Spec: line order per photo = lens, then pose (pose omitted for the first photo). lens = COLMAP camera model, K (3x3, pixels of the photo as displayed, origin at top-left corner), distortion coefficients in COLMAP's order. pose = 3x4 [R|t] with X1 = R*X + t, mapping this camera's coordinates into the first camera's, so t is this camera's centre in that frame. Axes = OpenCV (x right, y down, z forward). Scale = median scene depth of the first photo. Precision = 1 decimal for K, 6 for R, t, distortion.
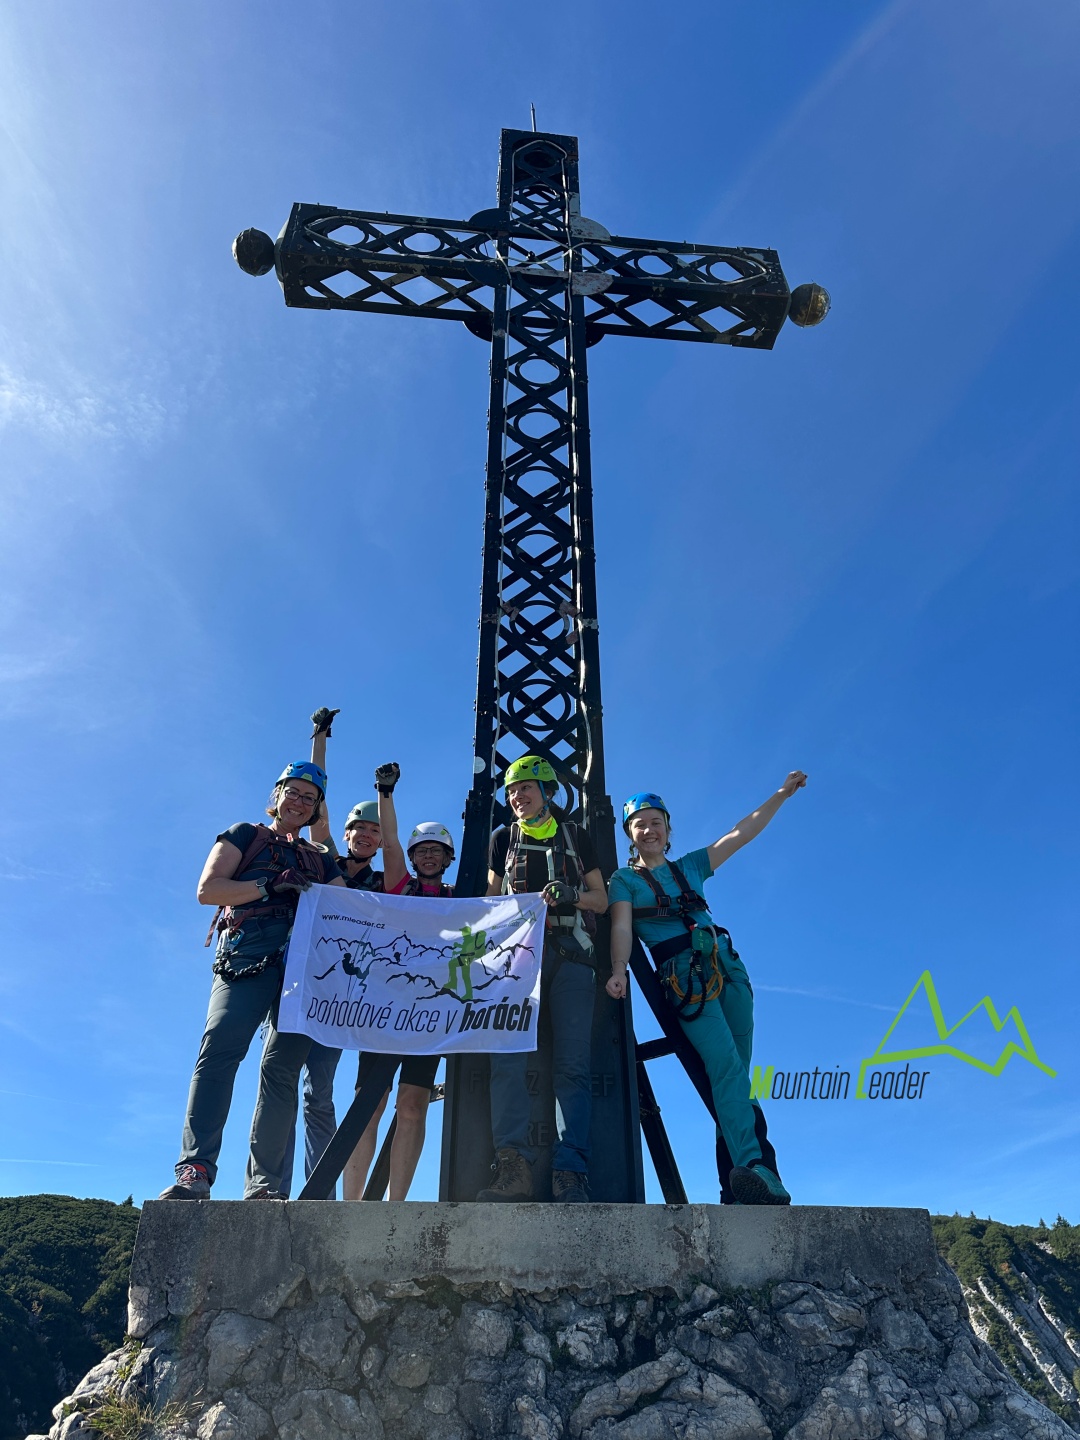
lens RADIAL K [[1015.5, 0, 613.9], [0, 1015.5, 718.3], [0, 0, 1]] dist [-0.004511, -0.013558]
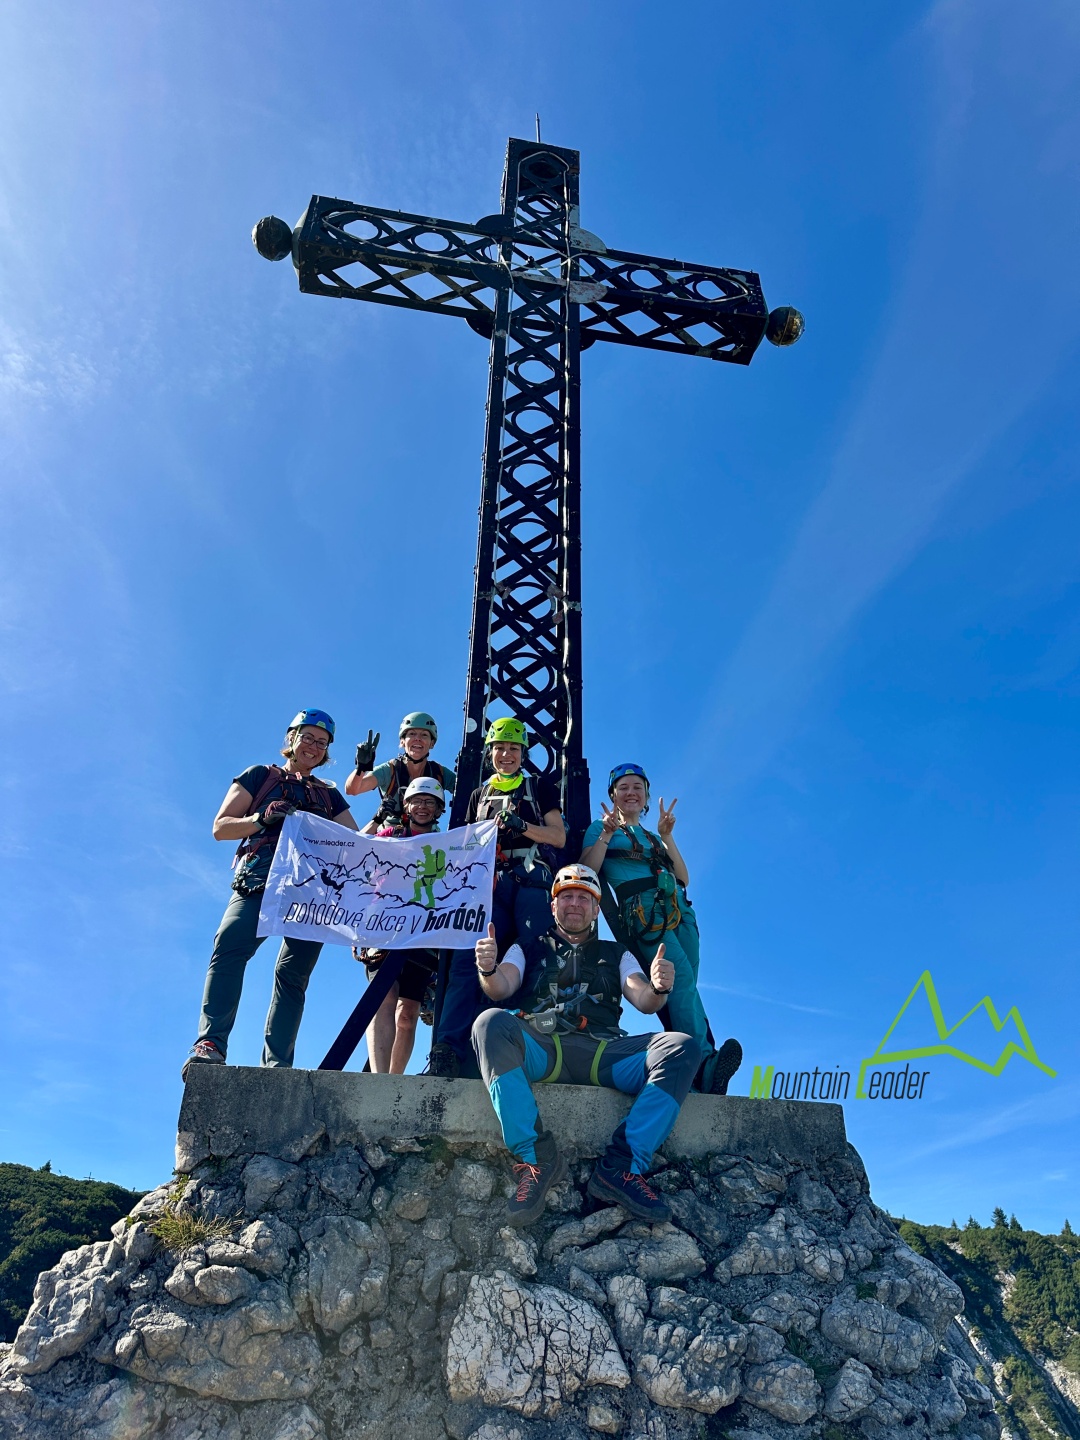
lens RADIAL K [[1015.5, 0, 613.9], [0, 1015.5, 718.3], [0, 0, 1]] dist [-0.004511, -0.013558]
pose [[0.997088, 0.058330, 0.049115, -0.028677], [-0.058725, 0.998252, 0.006650, 0.020164], [-0.048641, -0.009515, 0.998771, -0.116834]]
